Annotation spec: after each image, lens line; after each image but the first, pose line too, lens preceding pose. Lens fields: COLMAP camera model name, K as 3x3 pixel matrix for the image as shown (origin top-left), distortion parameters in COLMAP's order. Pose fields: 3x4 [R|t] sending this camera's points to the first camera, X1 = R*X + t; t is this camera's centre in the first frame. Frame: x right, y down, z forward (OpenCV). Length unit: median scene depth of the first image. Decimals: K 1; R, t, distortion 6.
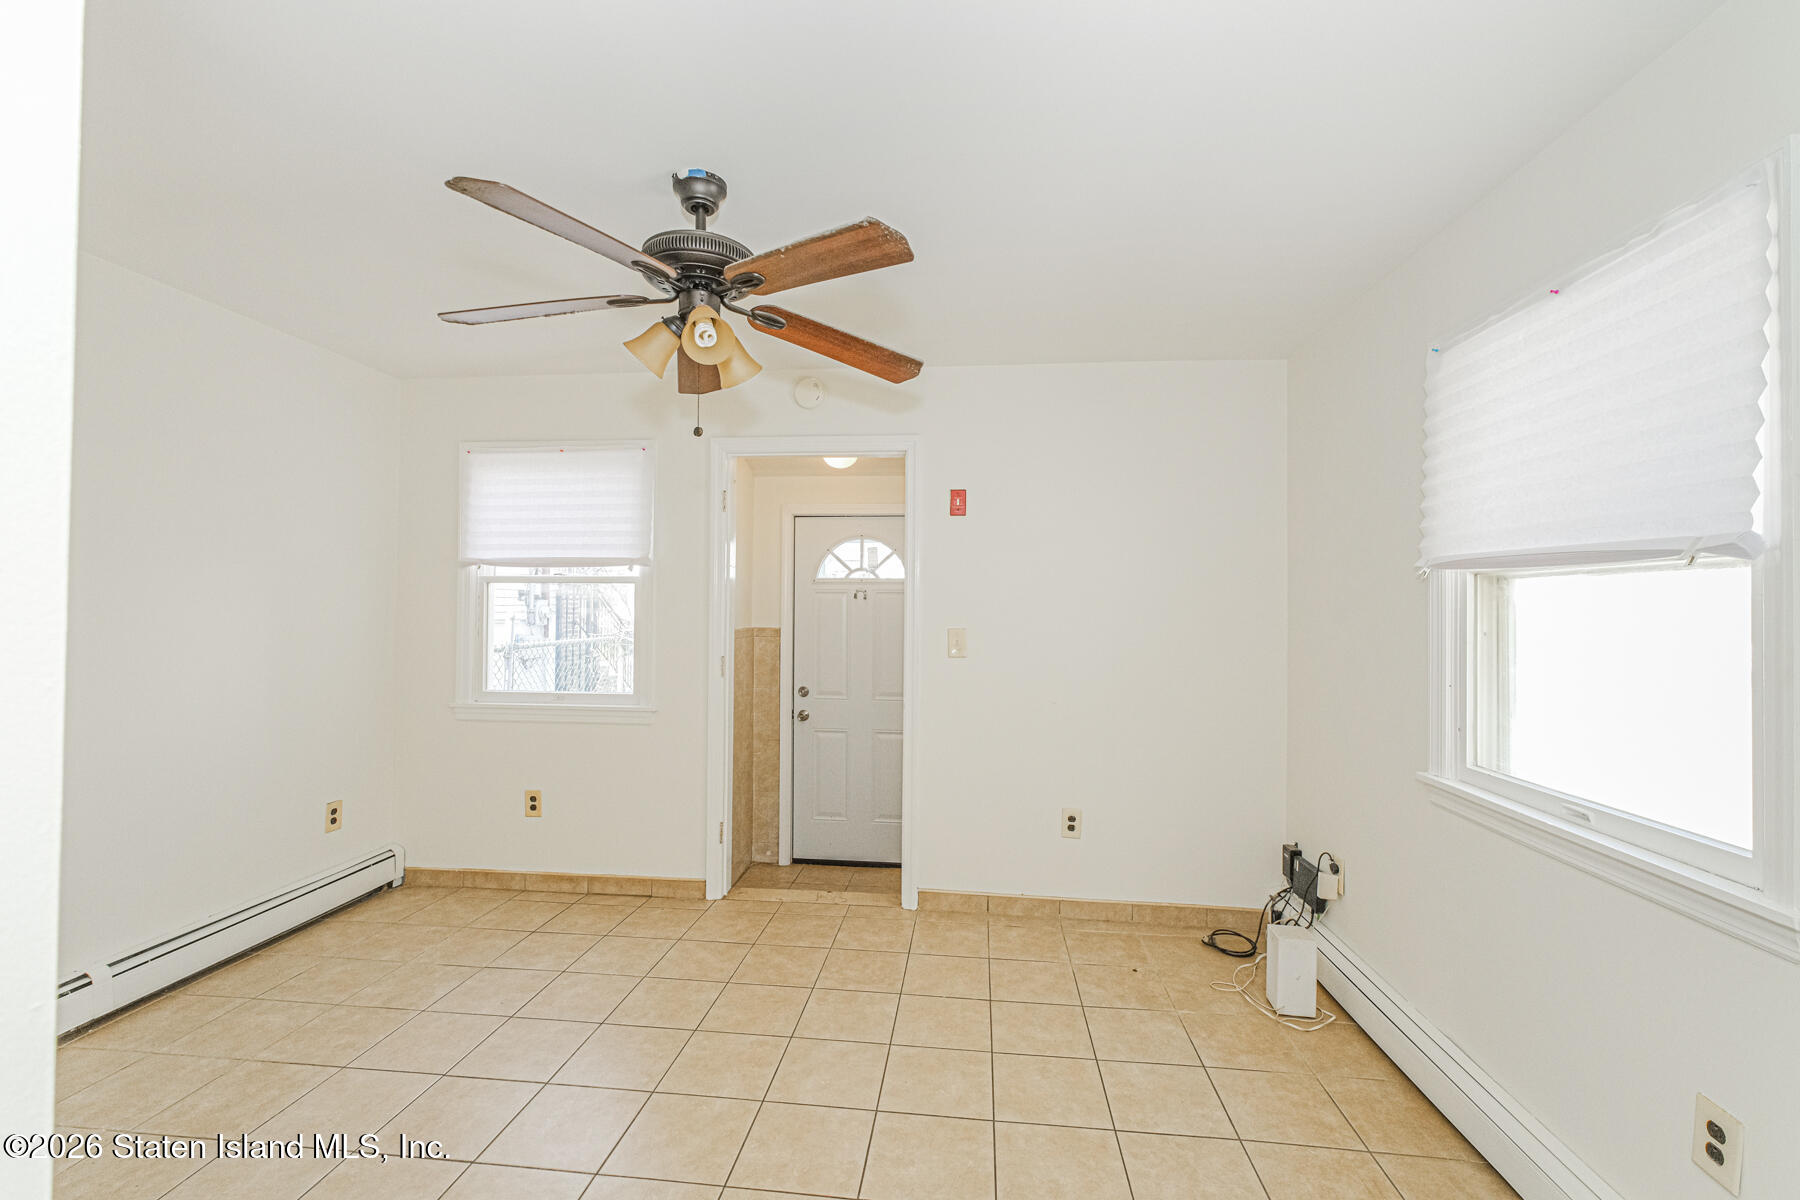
lens RADIAL K [[749.0, 0, 902.9], [0, 749.0, 605.9], [0, 0, 1]] dist [-0.010107, 0.000546]
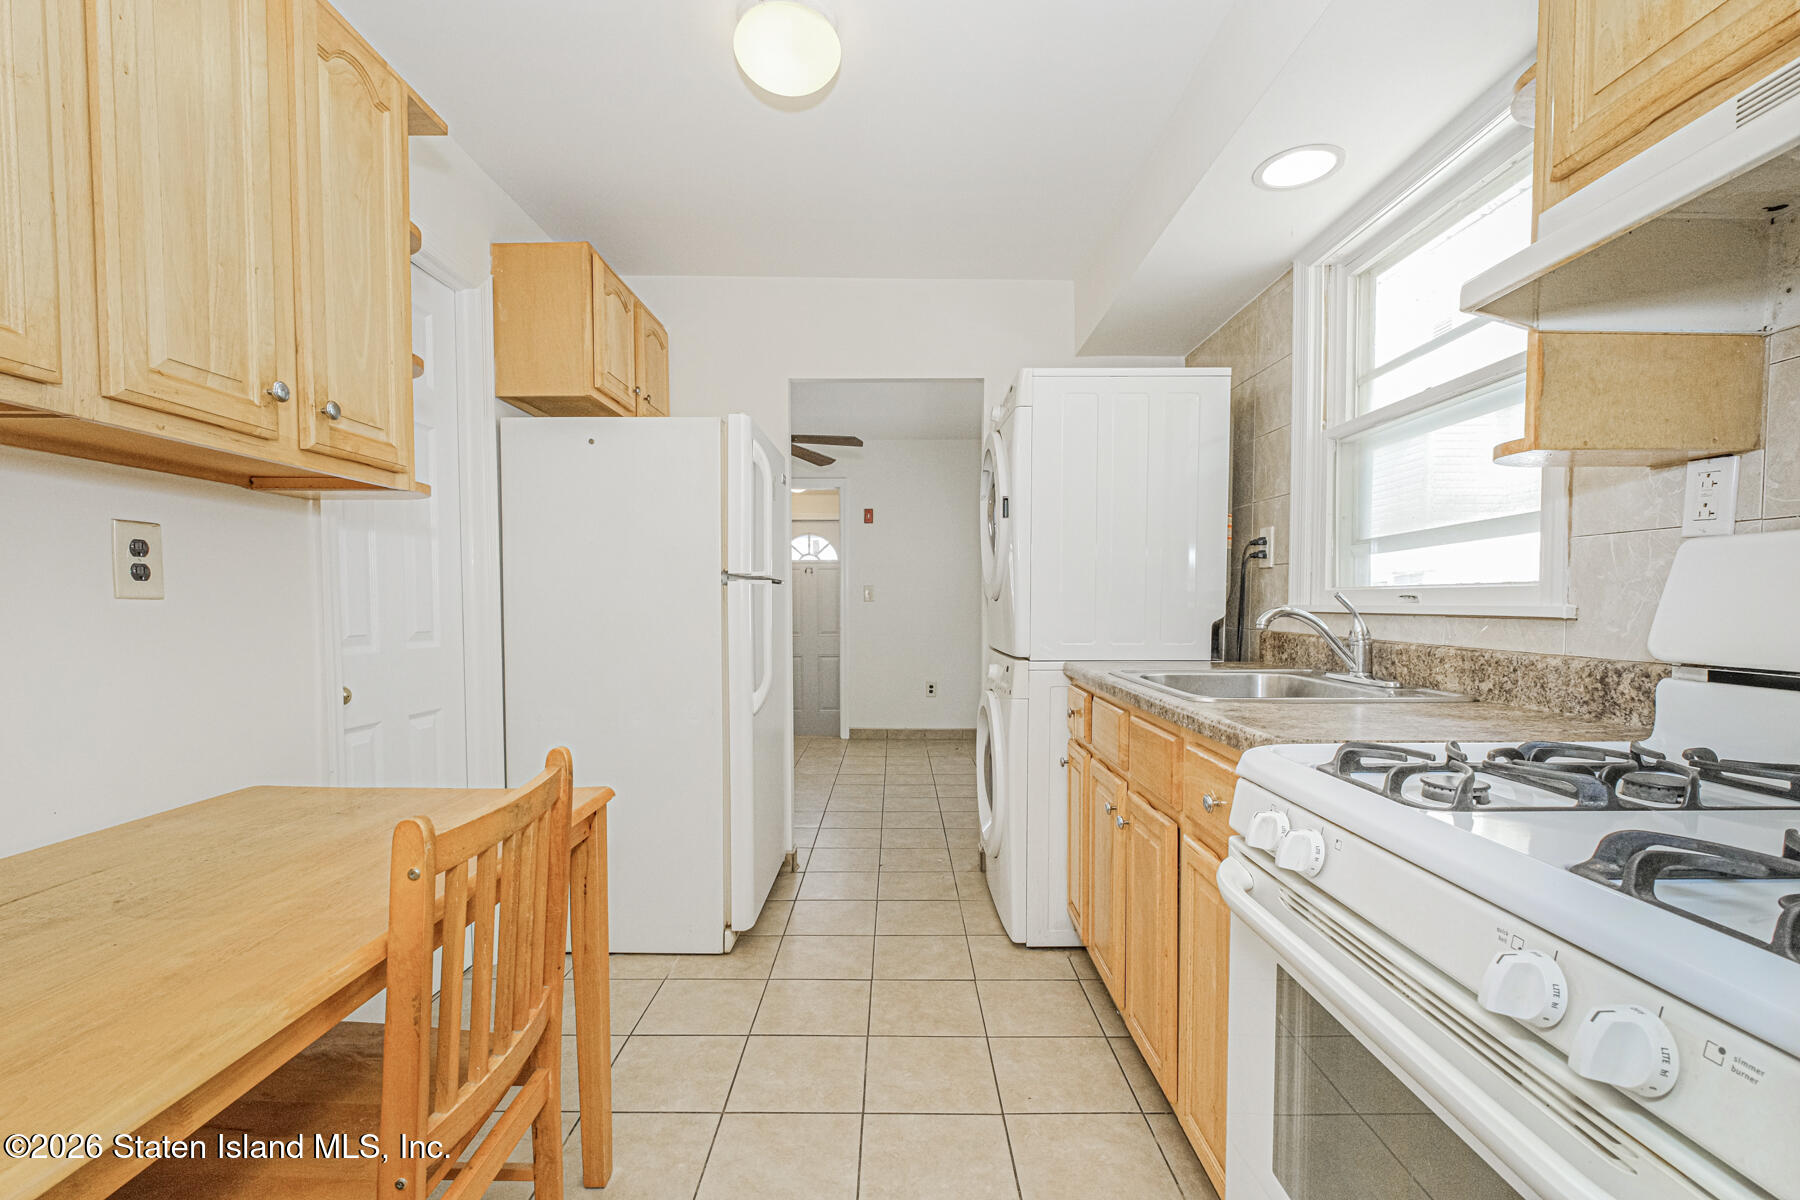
lens RADIAL K [[749.0, 0, 901.6], [0, 749.0, 613.8], [0, 0, 1]] dist [-0.010107, 0.000546]
pose [[0.994334, -0.014434, 0.105321, -0.031803], [0.011708, 0.999582, 0.026448, 0.039350], [-0.105659, -0.025065, 0.994087, -0.632955]]
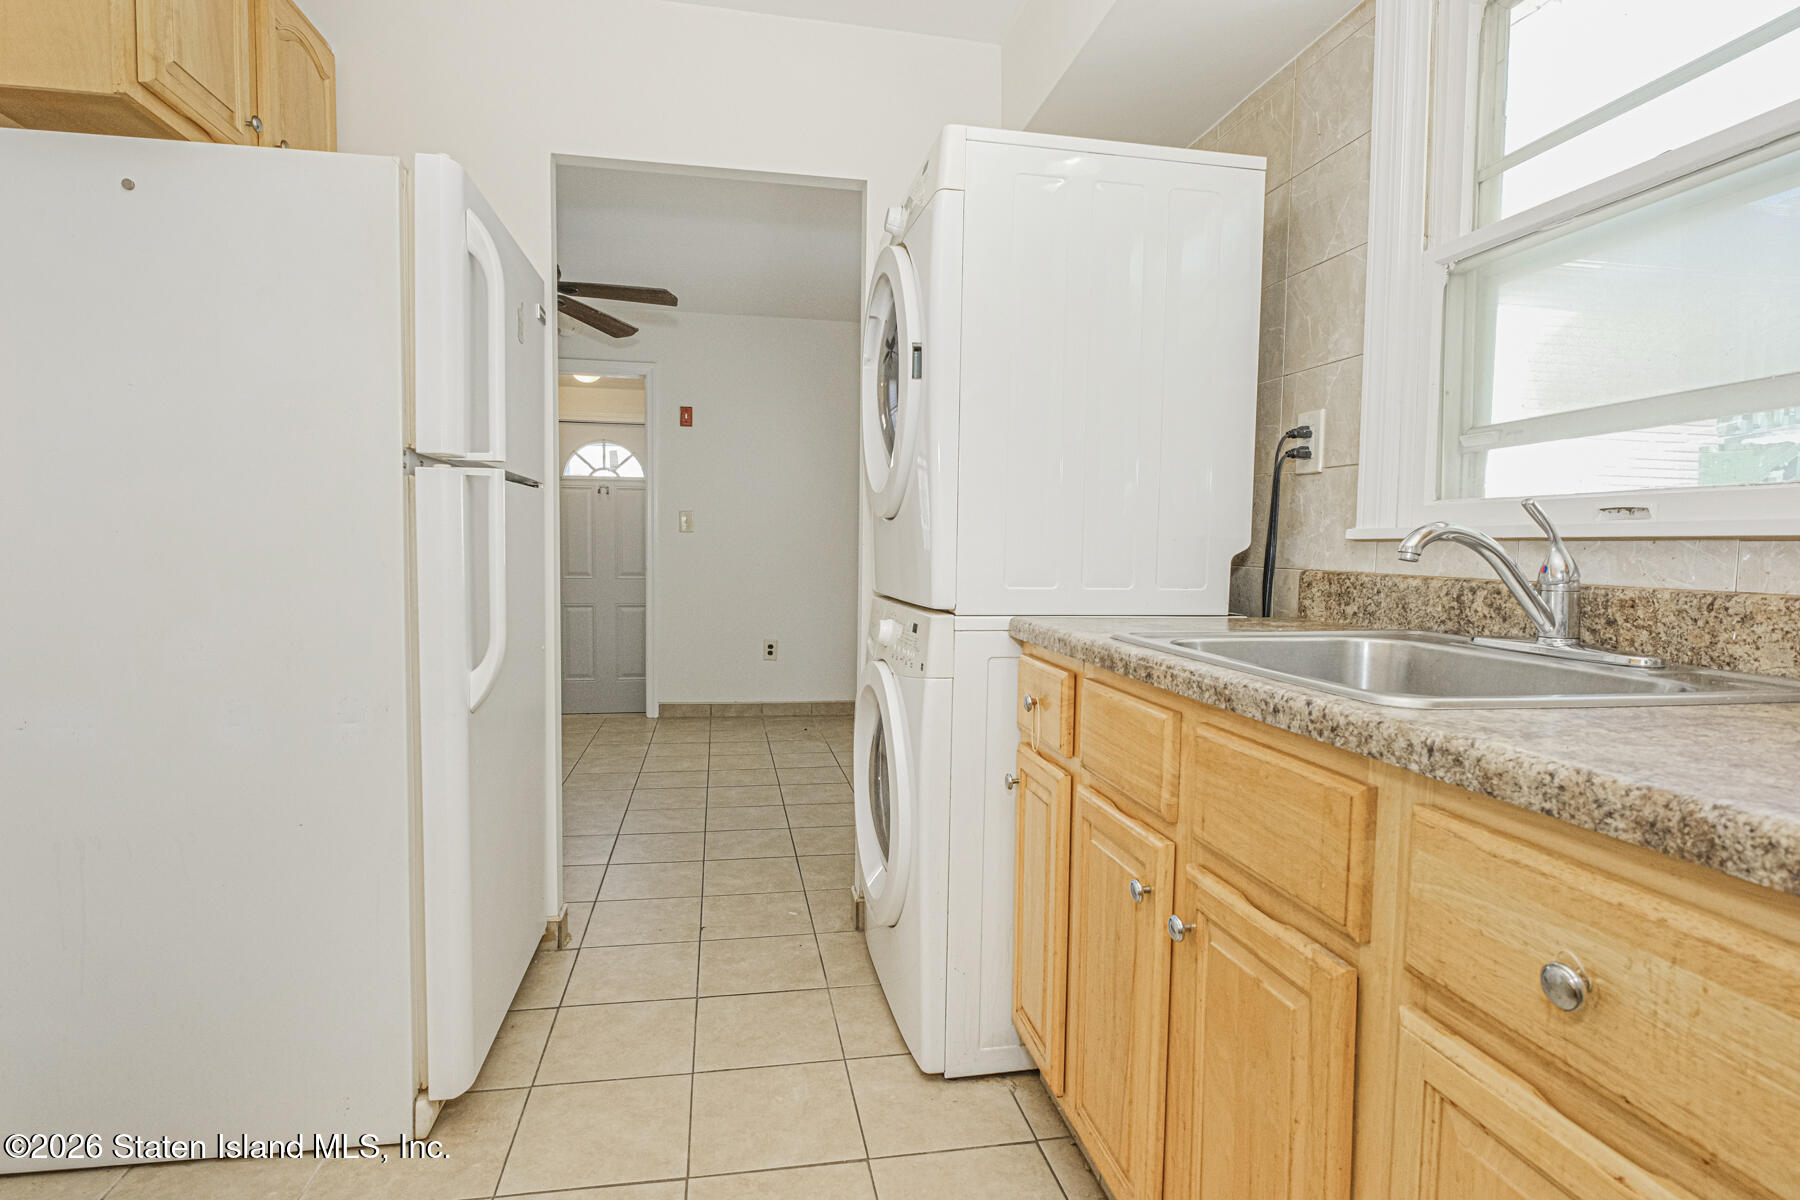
lens RADIAL K [[883.7, 0, 886.9], [0, 883.7, 602.7], [0, 0, 1]] dist [0.001418, -0.001636]
pose [[0.959972, -0.015374, 0.279673, -0.021826], [-0.006935, 0.996882, 0.078603, 0.051198], [-0.280010, -0.077396, 0.956872, -0.489521]]
